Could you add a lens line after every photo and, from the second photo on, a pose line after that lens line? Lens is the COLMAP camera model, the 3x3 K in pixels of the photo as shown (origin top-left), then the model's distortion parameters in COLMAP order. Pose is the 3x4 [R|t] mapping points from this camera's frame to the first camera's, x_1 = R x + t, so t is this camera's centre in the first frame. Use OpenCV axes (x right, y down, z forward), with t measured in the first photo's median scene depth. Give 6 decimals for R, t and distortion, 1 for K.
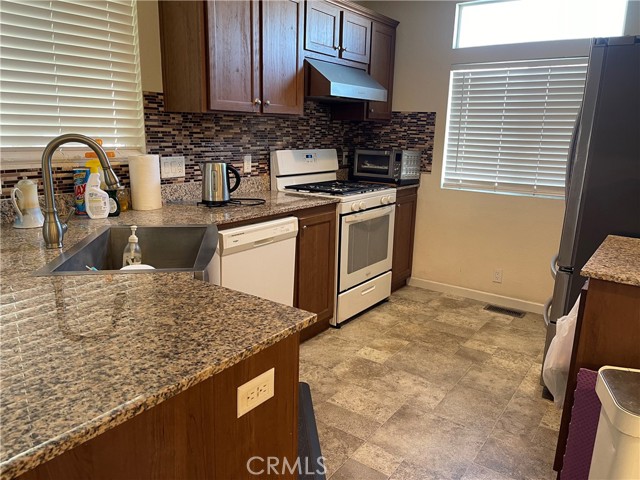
lens RADIAL K [[480.6, 0, 320.1], [0, 480.6, 239.3], [0, 0, 1]] dist [0.028910, -0.008152]
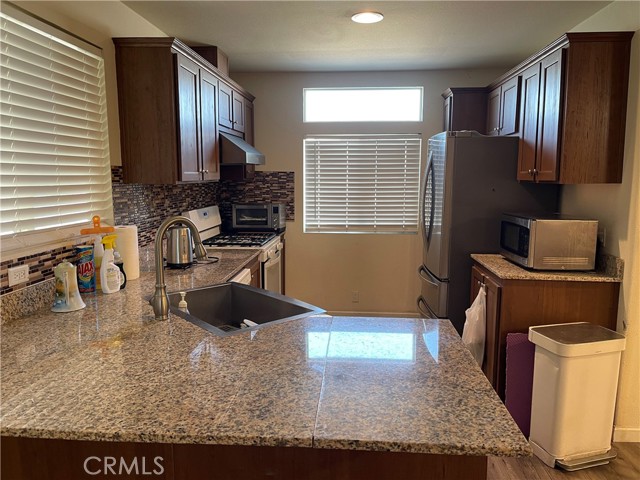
lens RADIAL K [[480.6, 0, 320.7], [0, 480.6, 241.1], [0, 0, 1]] dist [0.028910, -0.008152]
pose [[0.851418, -0.093407, 0.516103, -0.363597], [0.135096, 0.989868, -0.043717, -0.028511], [-0.506790, 0.106946, 0.855410, -0.061261]]
